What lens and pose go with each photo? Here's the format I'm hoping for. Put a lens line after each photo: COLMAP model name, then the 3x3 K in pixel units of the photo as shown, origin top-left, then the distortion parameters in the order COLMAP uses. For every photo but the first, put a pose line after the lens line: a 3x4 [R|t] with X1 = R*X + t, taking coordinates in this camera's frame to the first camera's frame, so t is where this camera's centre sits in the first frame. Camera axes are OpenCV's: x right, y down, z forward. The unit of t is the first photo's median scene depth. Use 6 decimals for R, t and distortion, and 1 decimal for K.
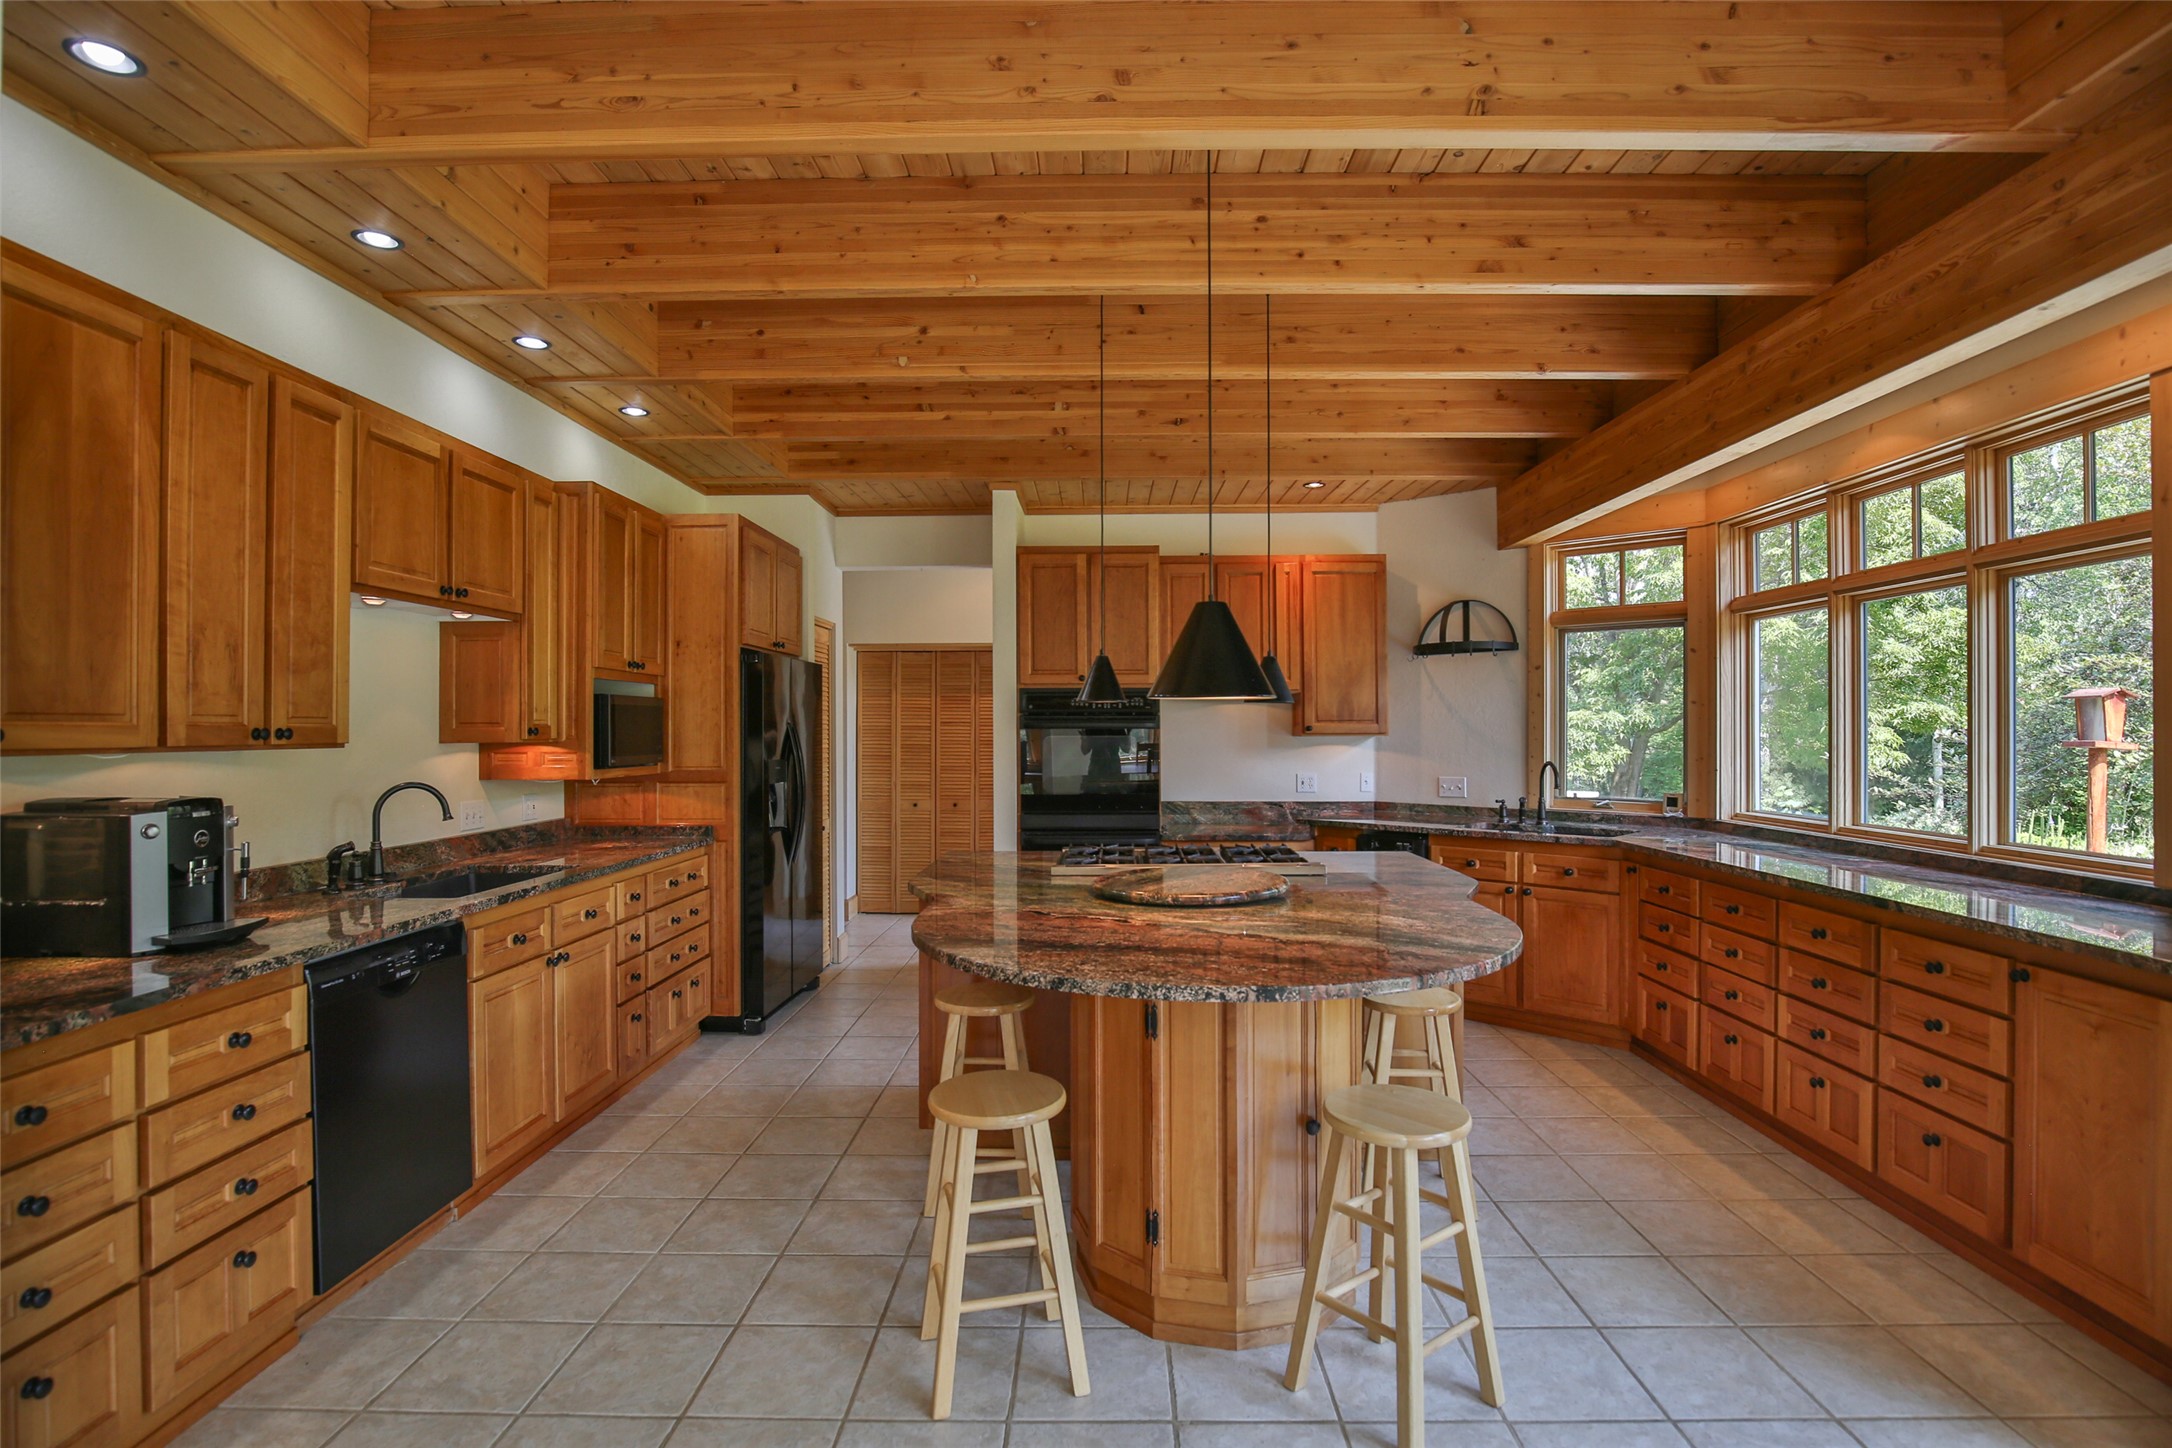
lens RADIAL K [[1055.2, 0, 1091.7], [0, 1055.2, 722.9], [0, 0, 1]] dist [-0.032795, 0.006428]
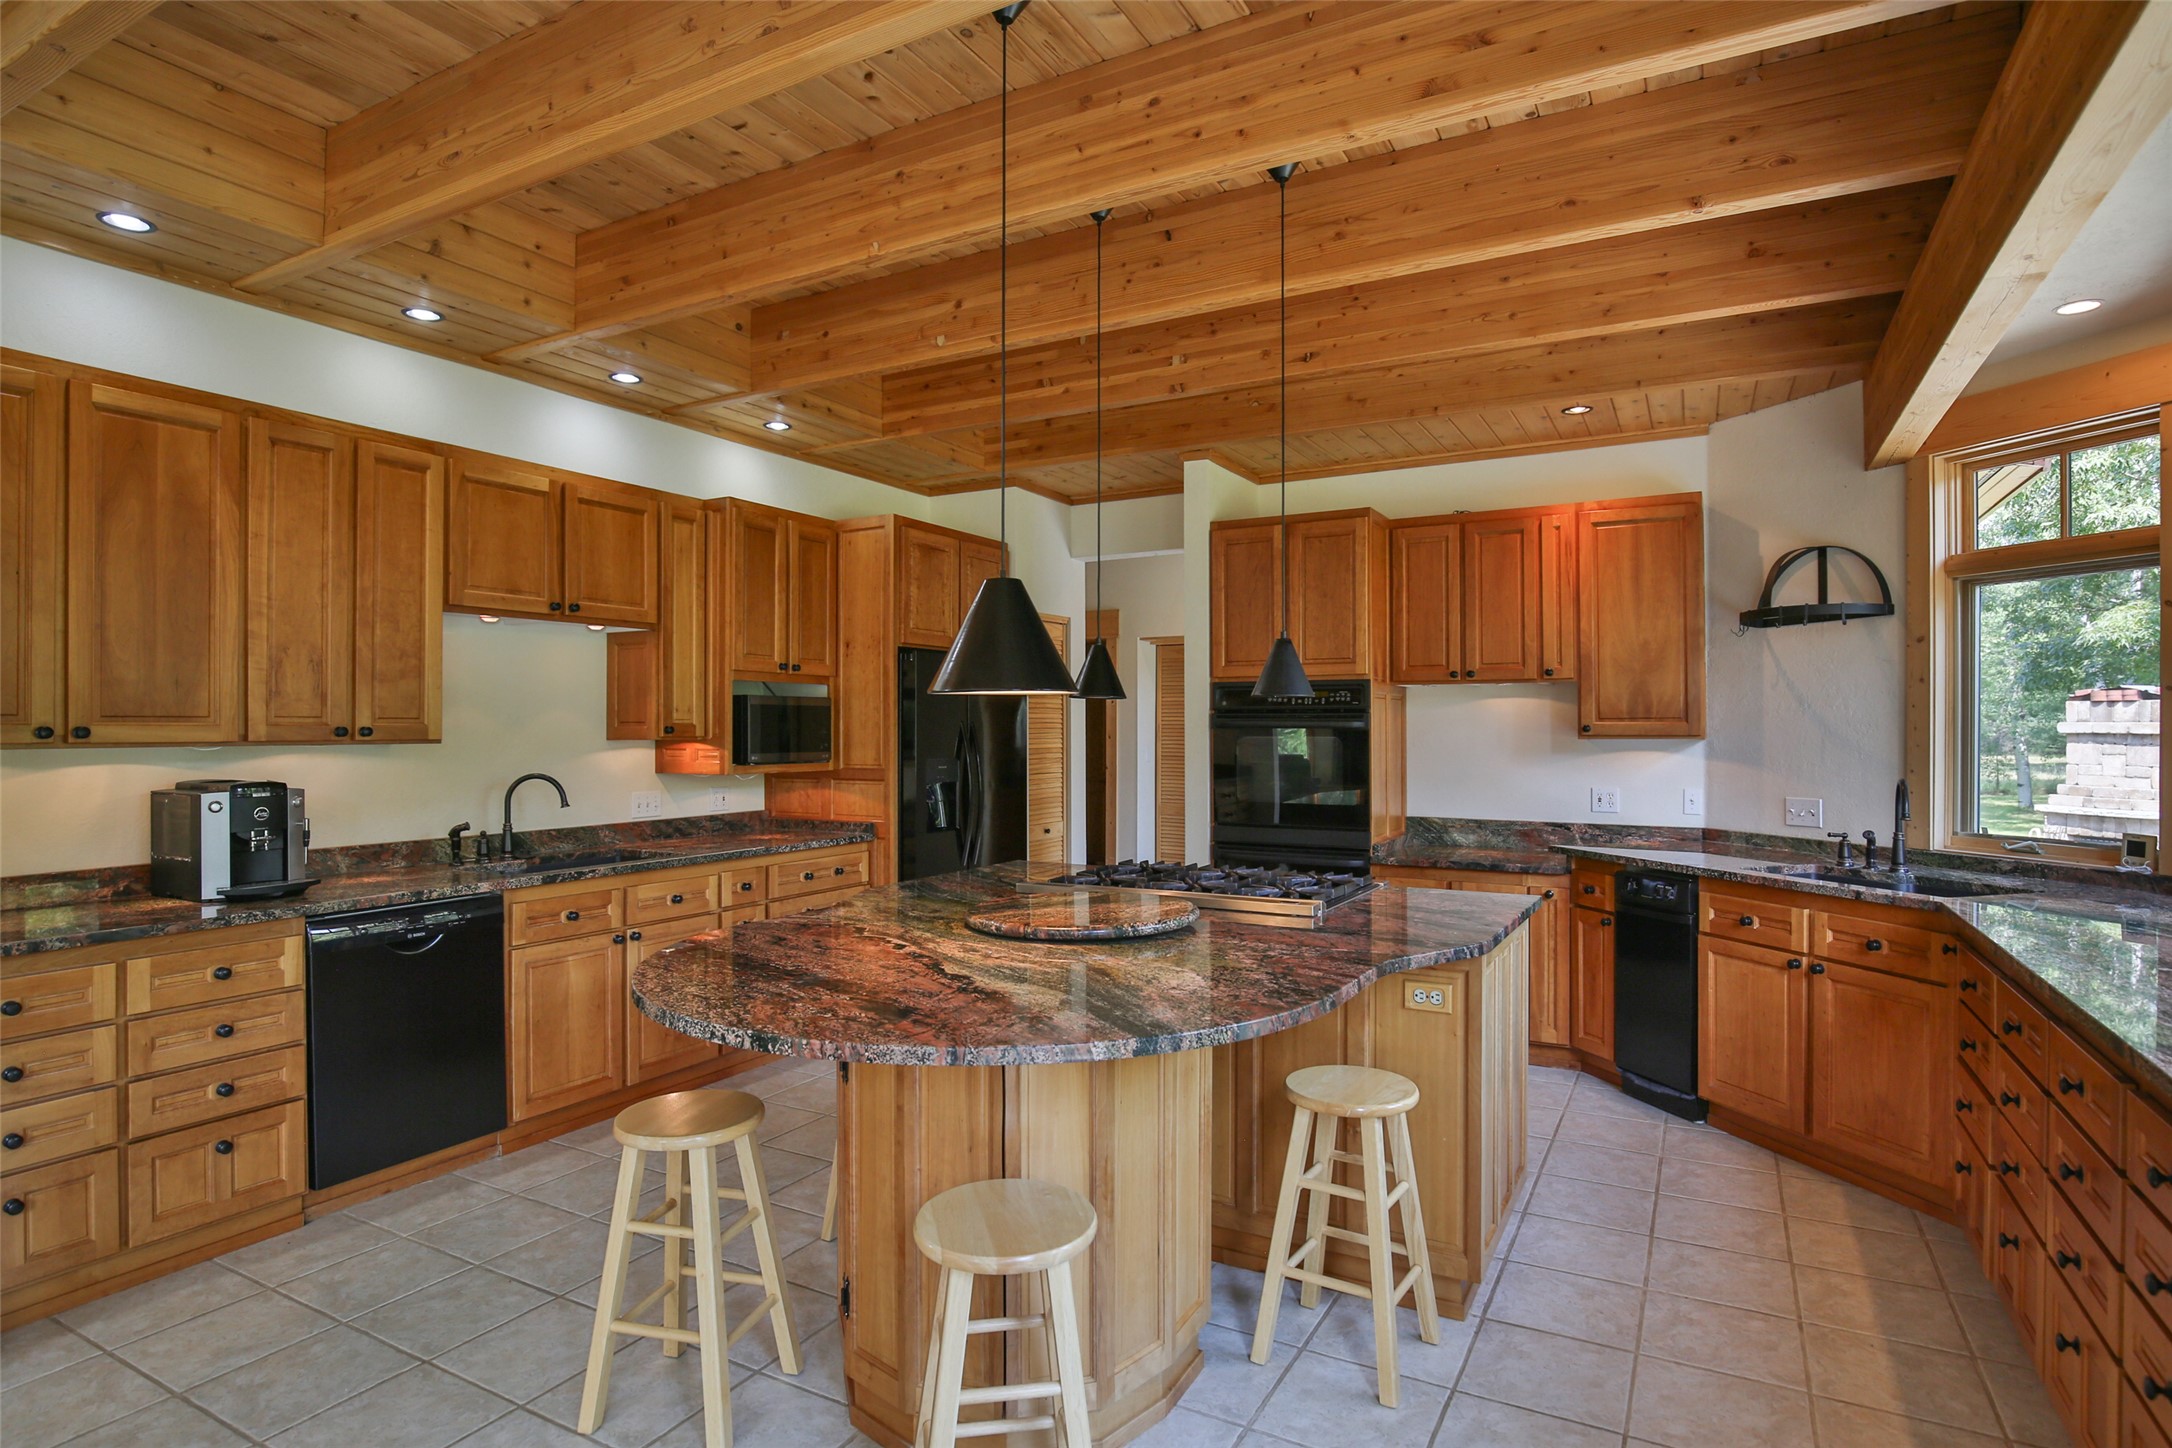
lens RADIAL K [[1133.7, 0, 1091.2], [0, 1133.7, 723.1], [0, 0, 1]] dist [-0.024852, 0.000899]
pose [[0.881449, 0.000401, -0.472280, 0.449958], [0.000791, 0.999997, 0.002325, -0.001545], [0.472279, -0.002423, 0.881446, 0.175126]]
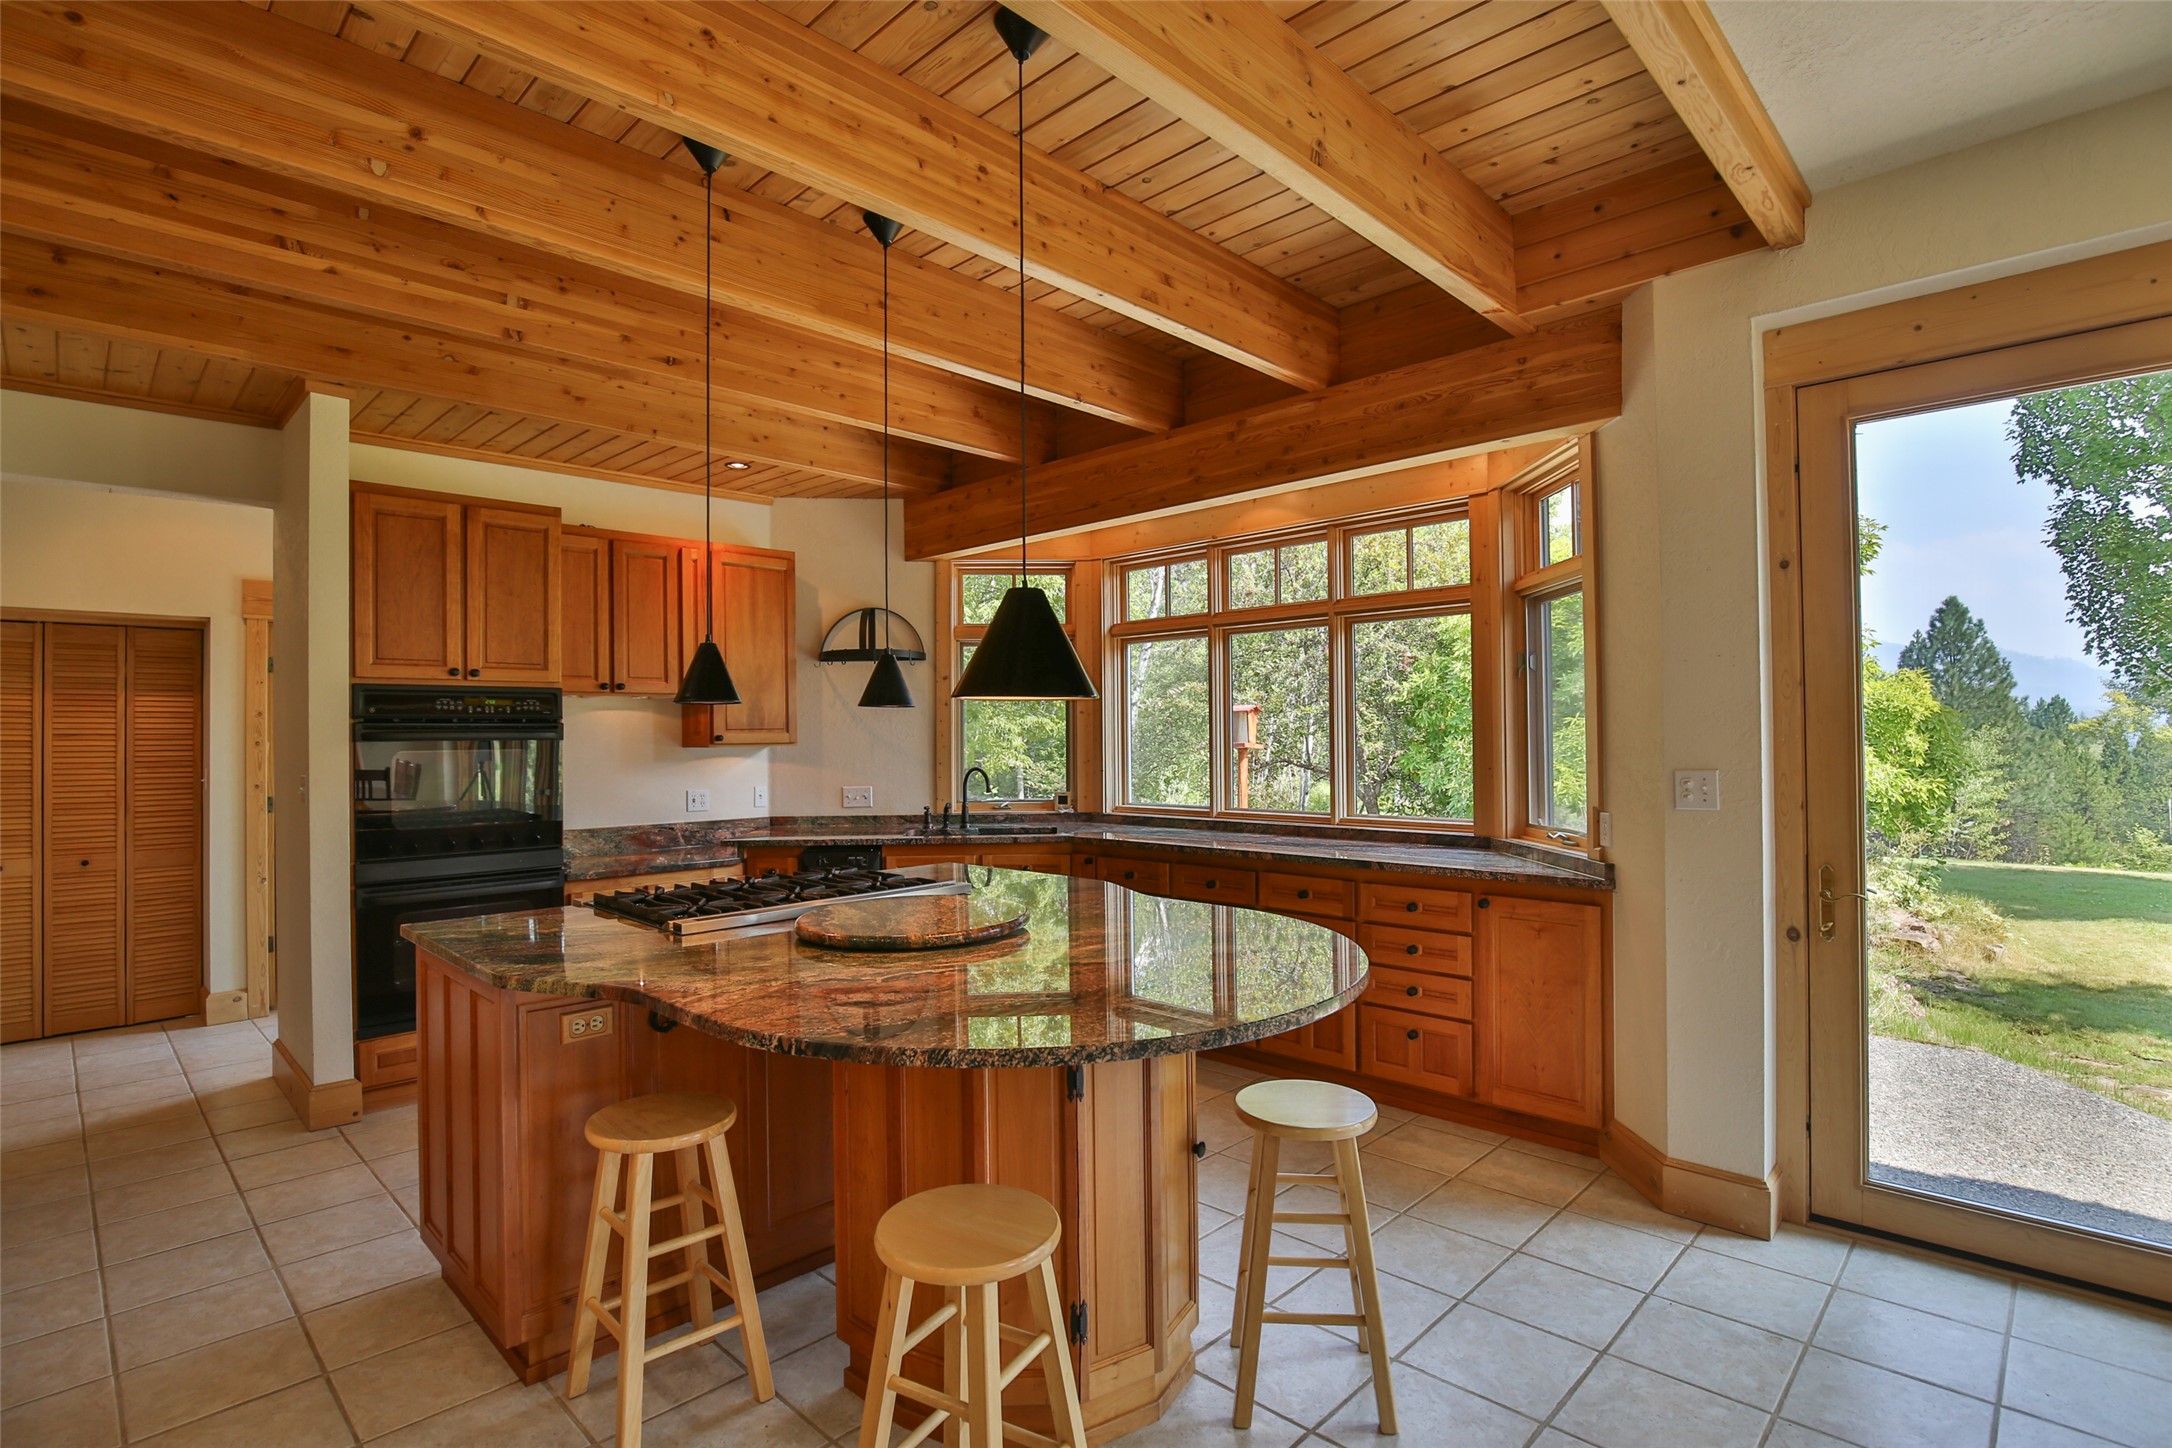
lens RADIAL K [[1055.2, 0, 1091.7], [0, 1055.2, 722.9], [0, 0, 1]] dist [-0.032795, 0.006428]
pose [[0.685120, 0.002637, 0.728425, -0.362857], [0.005695, 0.999943, -0.008977, 0.003244], [-0.728408, 0.010299, 0.685067, 0.270351]]
